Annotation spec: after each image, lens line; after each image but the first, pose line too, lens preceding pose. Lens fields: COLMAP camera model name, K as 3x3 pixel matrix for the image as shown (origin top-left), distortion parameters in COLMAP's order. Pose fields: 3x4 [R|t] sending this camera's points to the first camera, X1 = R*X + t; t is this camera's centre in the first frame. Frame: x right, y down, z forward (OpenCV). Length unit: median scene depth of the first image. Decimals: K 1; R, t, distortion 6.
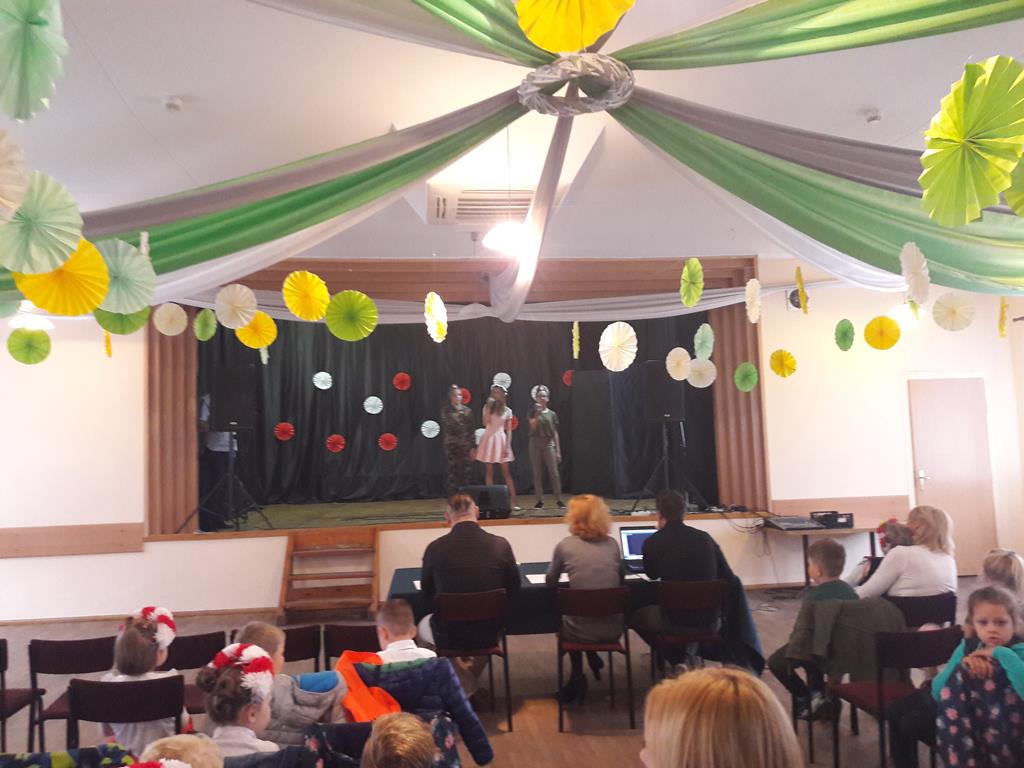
lens RADIAL K [[837.1, 0, 511.0], [0, 837.1, 384.2], [0, 0, 1]] dist [-0.012210, -0.000586]
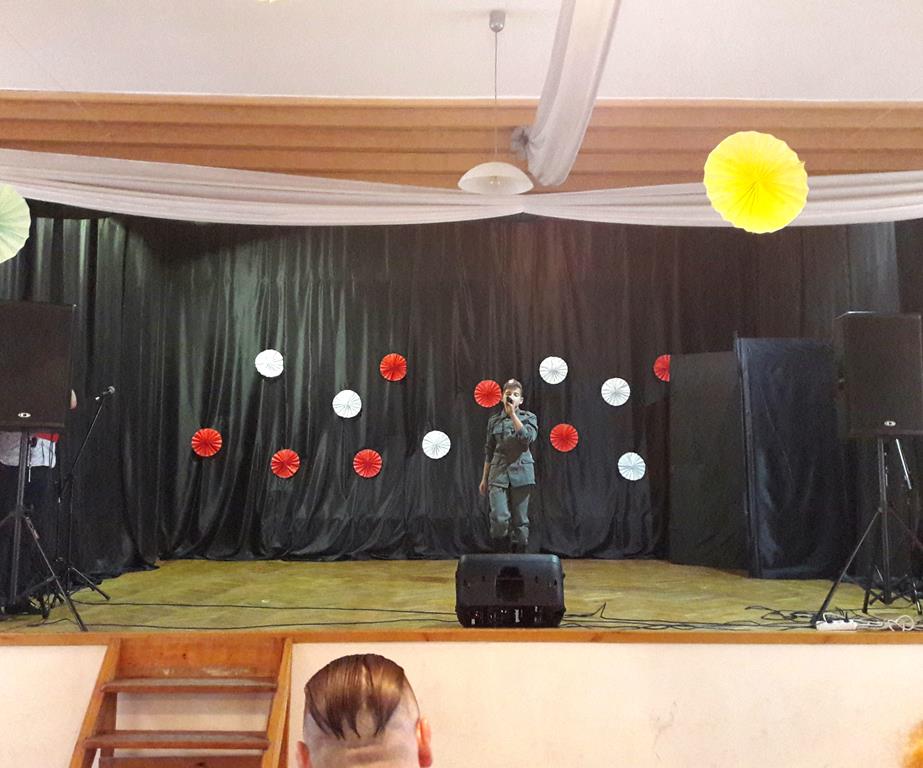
lens RADIAL K [[845.5, 0, 464.0], [0, 845.5, 383.5], [0, 0, 1]] dist [0.049006, 0.000000]
pose [[0.992217, 0.018135, -0.123189, -0.000044], [-0.022416, 0.999189, -0.033453, 0.029252], [0.122483, 0.035954, 0.991819, 0.387732]]
